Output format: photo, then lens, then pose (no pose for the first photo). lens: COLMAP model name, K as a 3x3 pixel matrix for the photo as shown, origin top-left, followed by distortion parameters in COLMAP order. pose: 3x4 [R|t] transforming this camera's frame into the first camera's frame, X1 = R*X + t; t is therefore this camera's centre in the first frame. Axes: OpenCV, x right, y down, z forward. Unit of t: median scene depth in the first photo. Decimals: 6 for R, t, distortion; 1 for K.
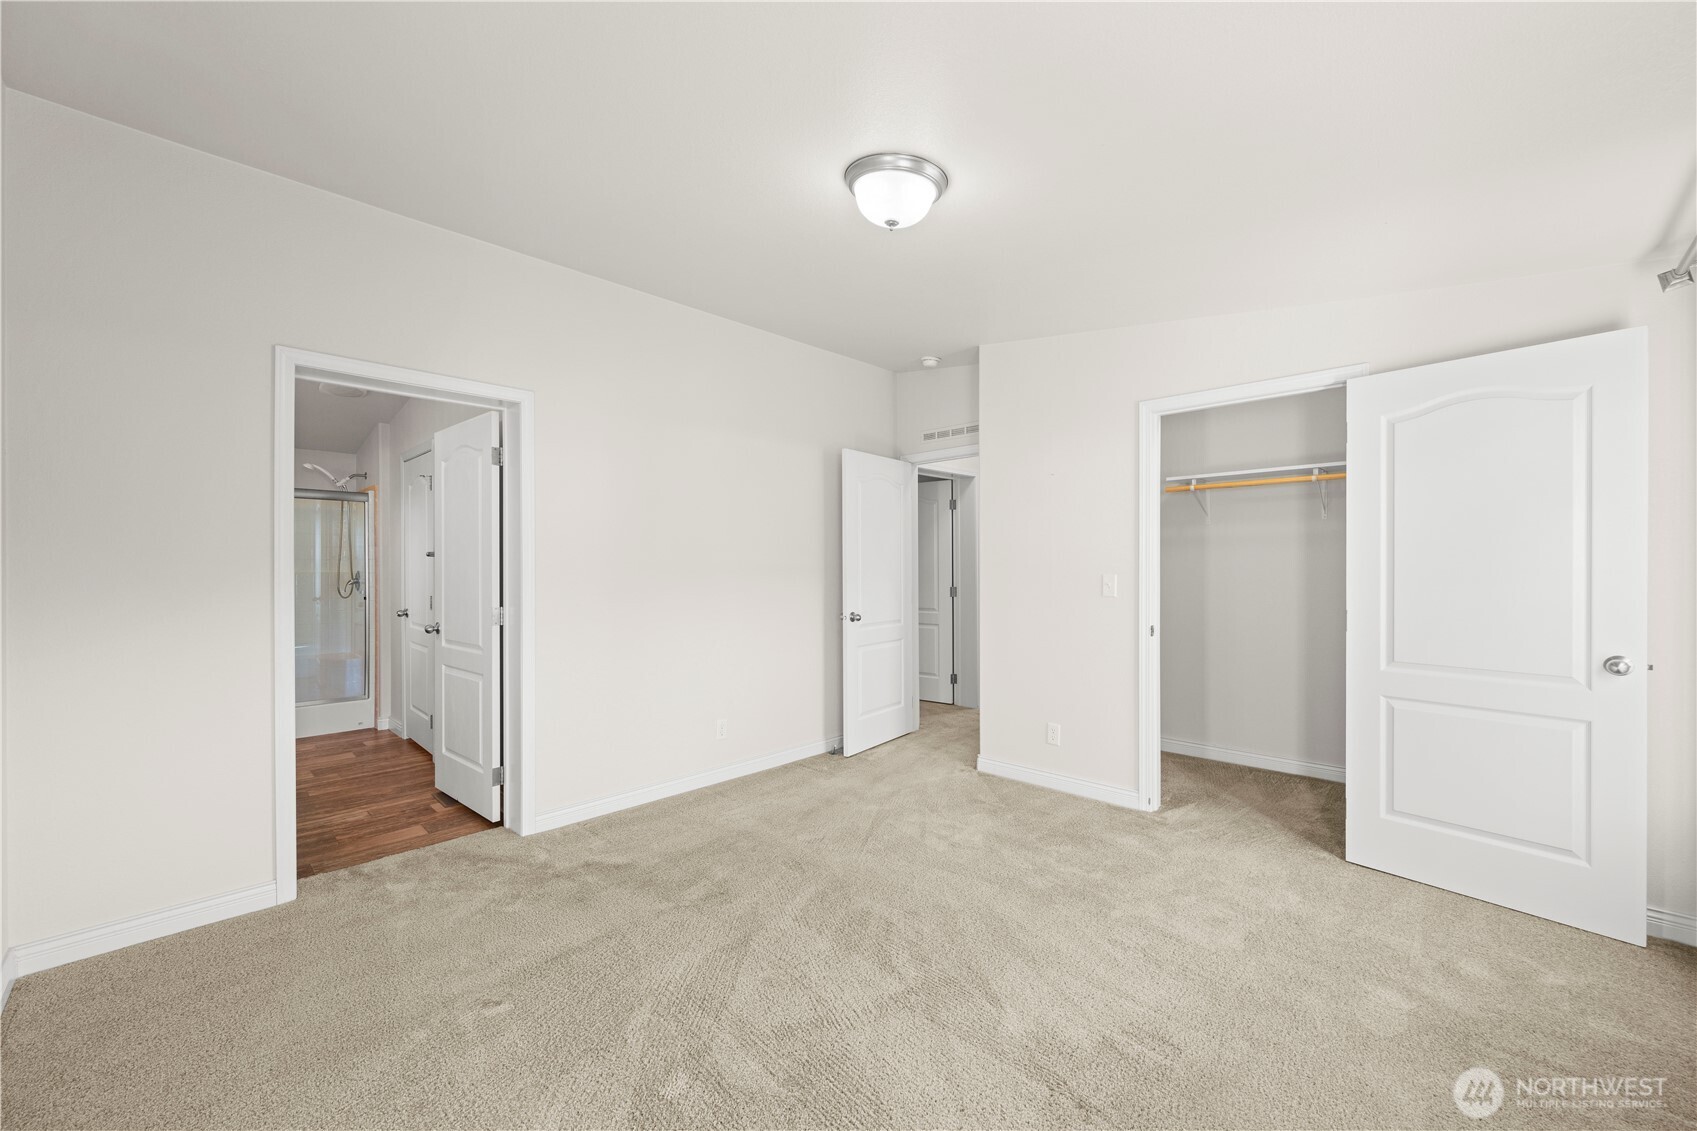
lens RADIAL K [[671.7, 0, 852.5], [0, 671.7, 568.9], [0, 0, 1]] dist [-0.005897, -0.000272]
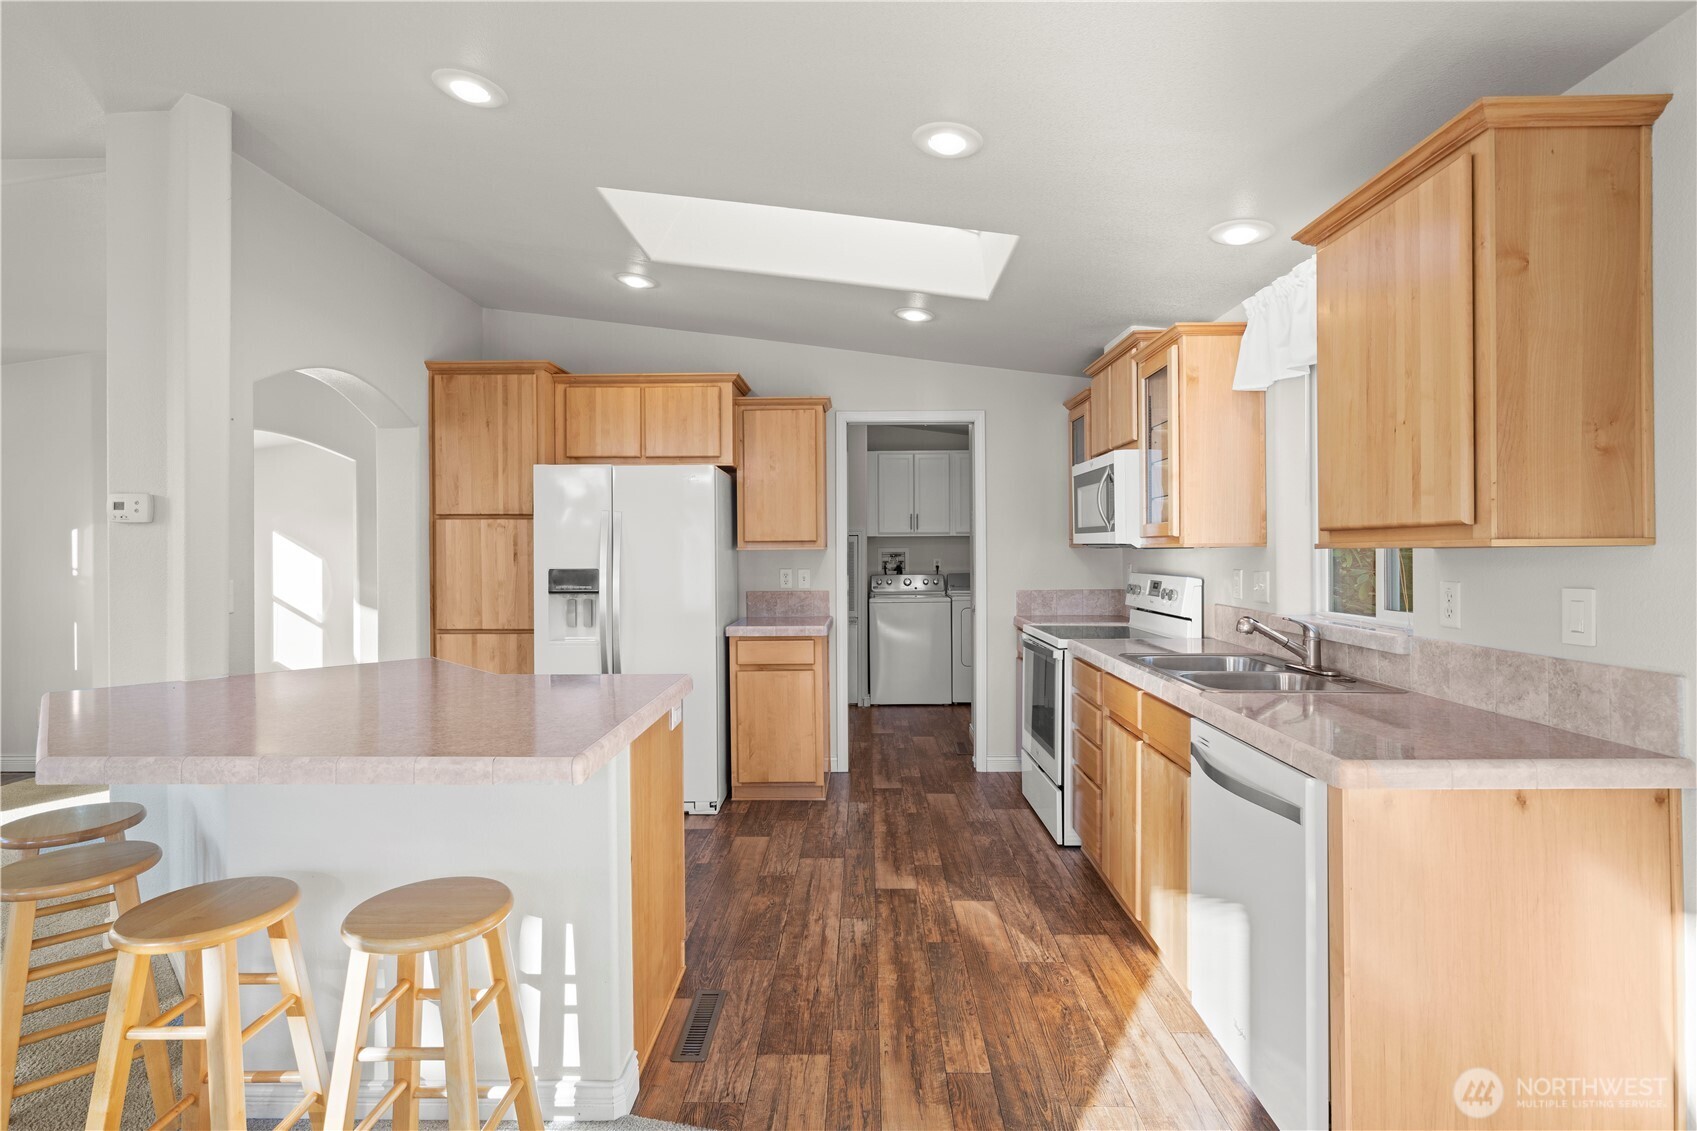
lens RADIAL K [[834.0, 0, 849.6], [0, 834.0, 551.6], [0, 0, 1]] dist [-0.003086, -0.000349]
pose [[0.731412, -0.002552, 0.681931, -1.278791], [0.006017, 0.999978, -0.002712, -0.006461], [-0.681909, 0.006087, 0.731412, 0.369510]]
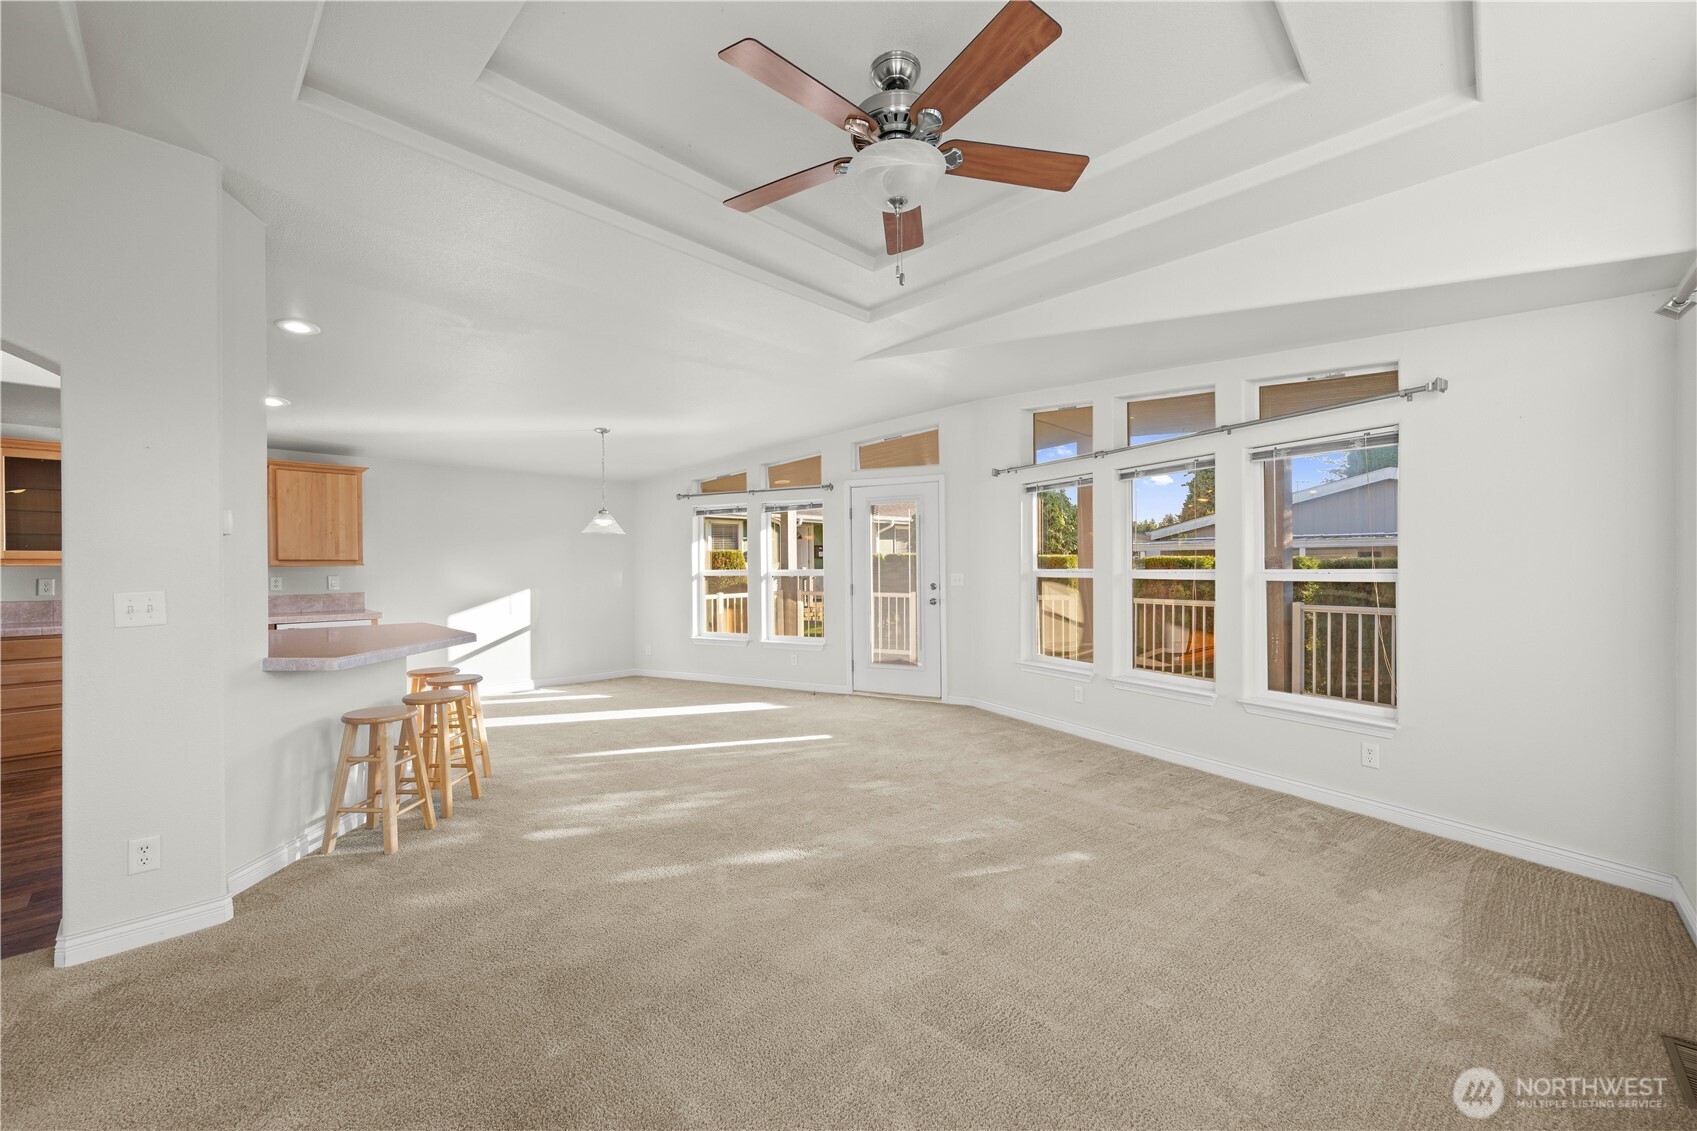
lens RADIAL K [[661.9, 0, 848.5], [0, 661.9, 565.5], [0, 0, 1]] dist [-0.003413, -0.000266]
pose [[-0.999974, 0.004710, 0.005541, -1.896744], [0.004700, 0.999987, -0.001825, 0.000888], [-0.005549, -0.001799, -0.999983, 2.070962]]
